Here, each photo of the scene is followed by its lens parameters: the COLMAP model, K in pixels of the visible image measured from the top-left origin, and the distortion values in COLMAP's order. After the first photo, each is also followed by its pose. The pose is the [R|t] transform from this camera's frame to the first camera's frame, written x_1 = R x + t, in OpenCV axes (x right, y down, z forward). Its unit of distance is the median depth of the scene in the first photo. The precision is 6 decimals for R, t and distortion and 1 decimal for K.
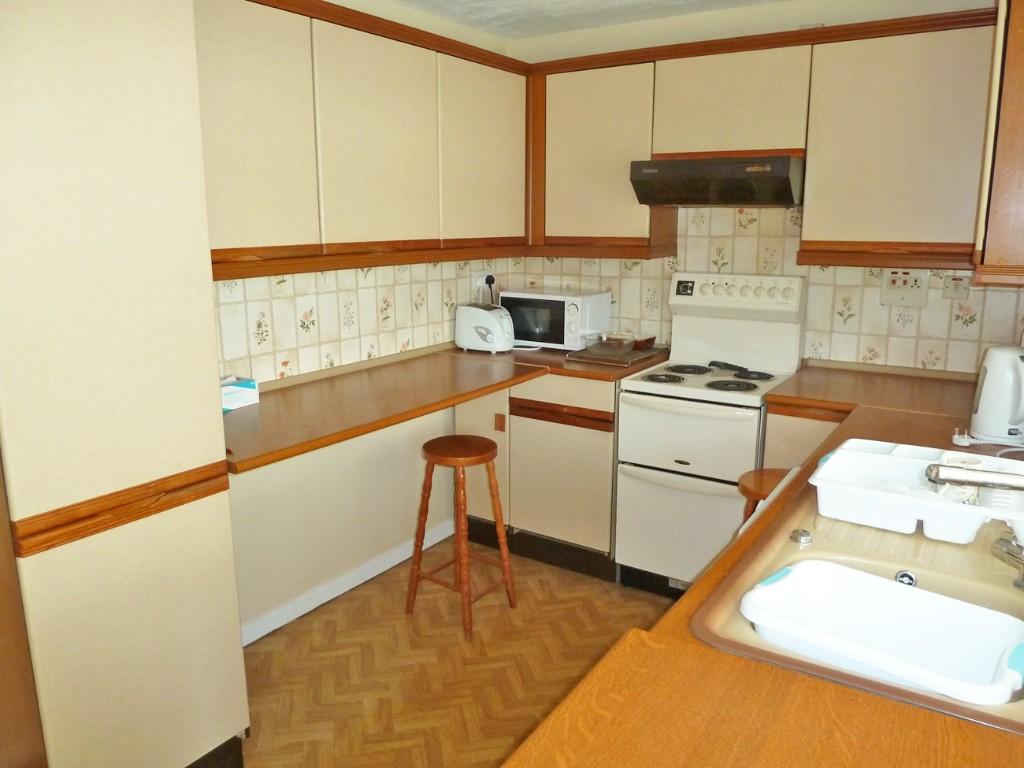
lens RADIAL K [[761.0, 0, 519.0], [0, 761.0, 376.2], [0, 0, 1]] dist [-0.030774, 0.009376]
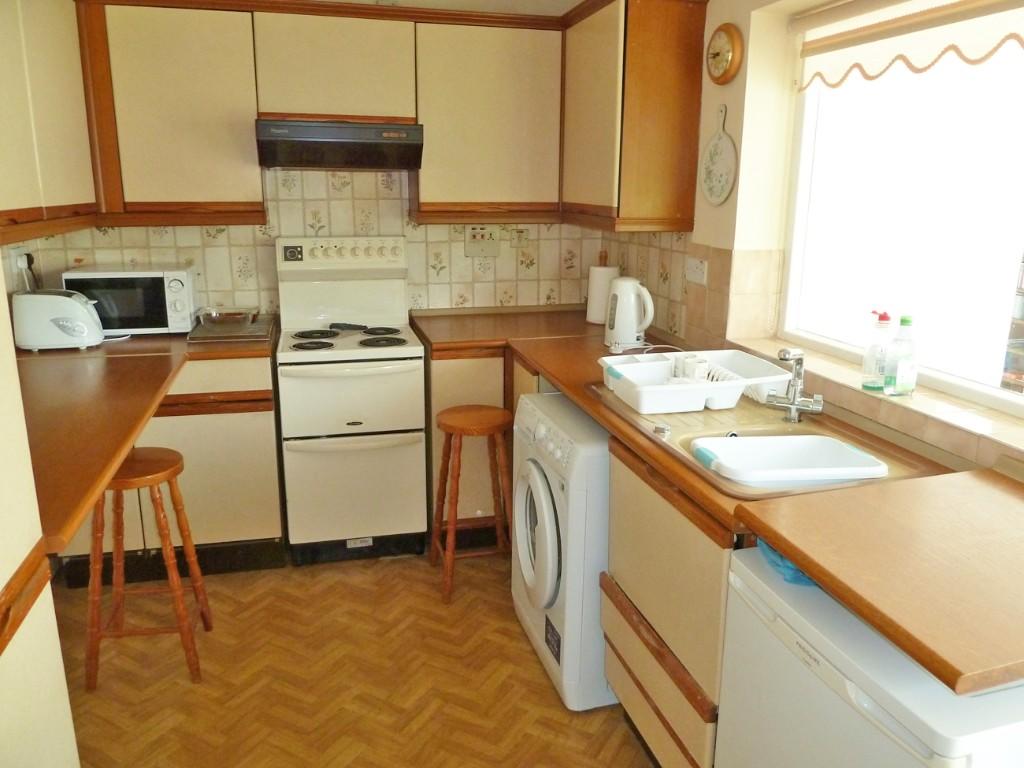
lens RADIAL K [[761.0, 0, 519.0], [0, 761.0, 376.2], [0, 0, 1]] dist [-0.030774, 0.009376]
pose [[0.664158, -0.174231, 0.727006, -0.336477], [0.140702, 0.984217, 0.107334, -0.024864], [-0.734232, 0.031004, 0.678190, 0.132629]]
